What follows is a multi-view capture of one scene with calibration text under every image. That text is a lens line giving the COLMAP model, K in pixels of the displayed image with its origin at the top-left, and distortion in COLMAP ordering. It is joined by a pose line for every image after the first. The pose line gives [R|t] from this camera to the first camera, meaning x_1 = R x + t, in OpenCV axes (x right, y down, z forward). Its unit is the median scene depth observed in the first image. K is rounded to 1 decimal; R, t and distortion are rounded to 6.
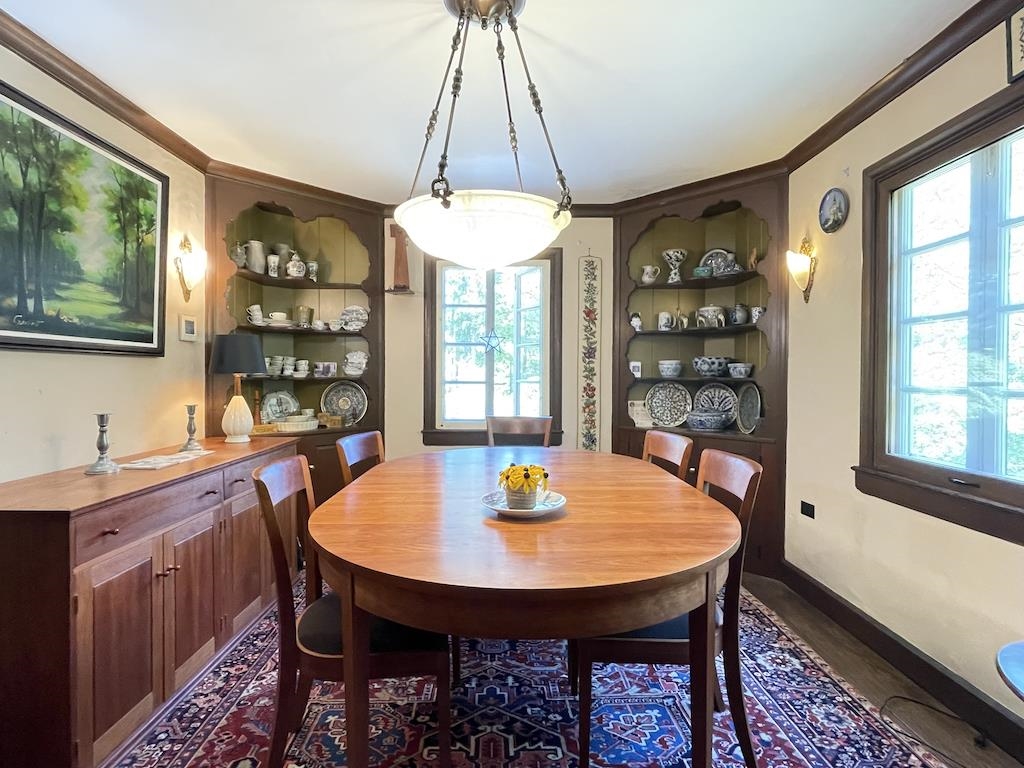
lens RADIAL K [[517.3, 0, 512.0], [0, 517.3, 384.0], [0, 0, 1]] dist [0.001701, -0.000899]
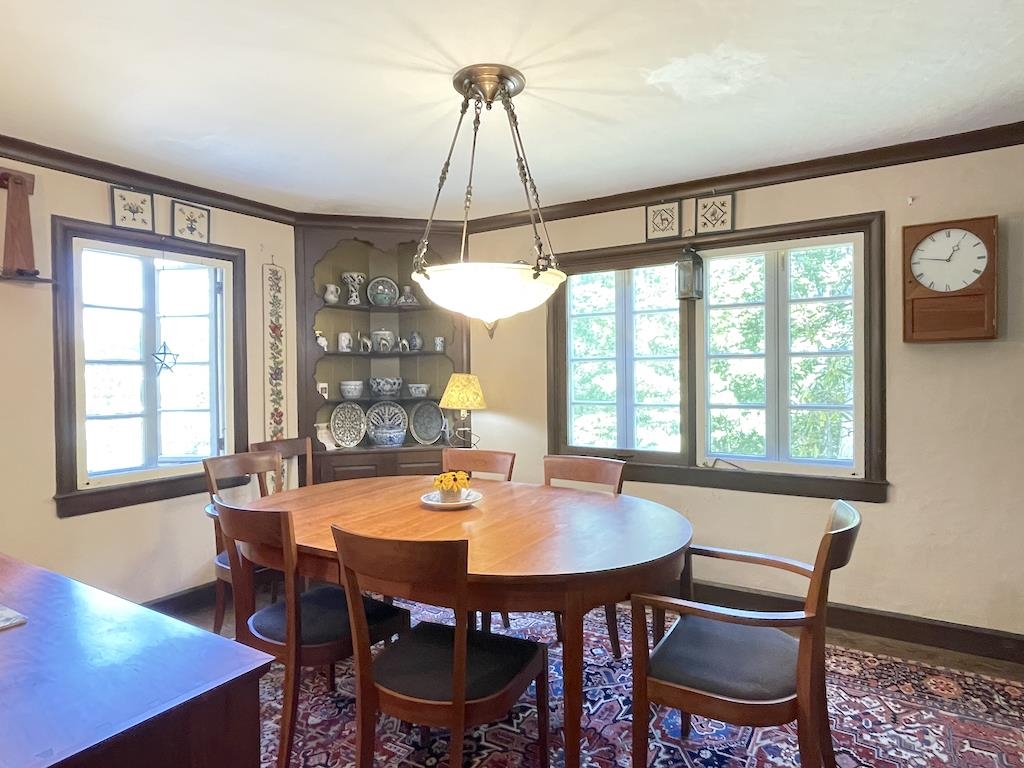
lens RADIAL K [[593.8, 0, 512.0], [0, 593.8, 384.0], [0, 0, 1]] dist [0.002618, 0.000254]
pose [[0.528398, -0.022567, 0.848697, -0.509235], [0.029005, 0.999543, 0.008520, -0.040441], [-0.848501, 0.020115, 0.528811, 0.122804]]
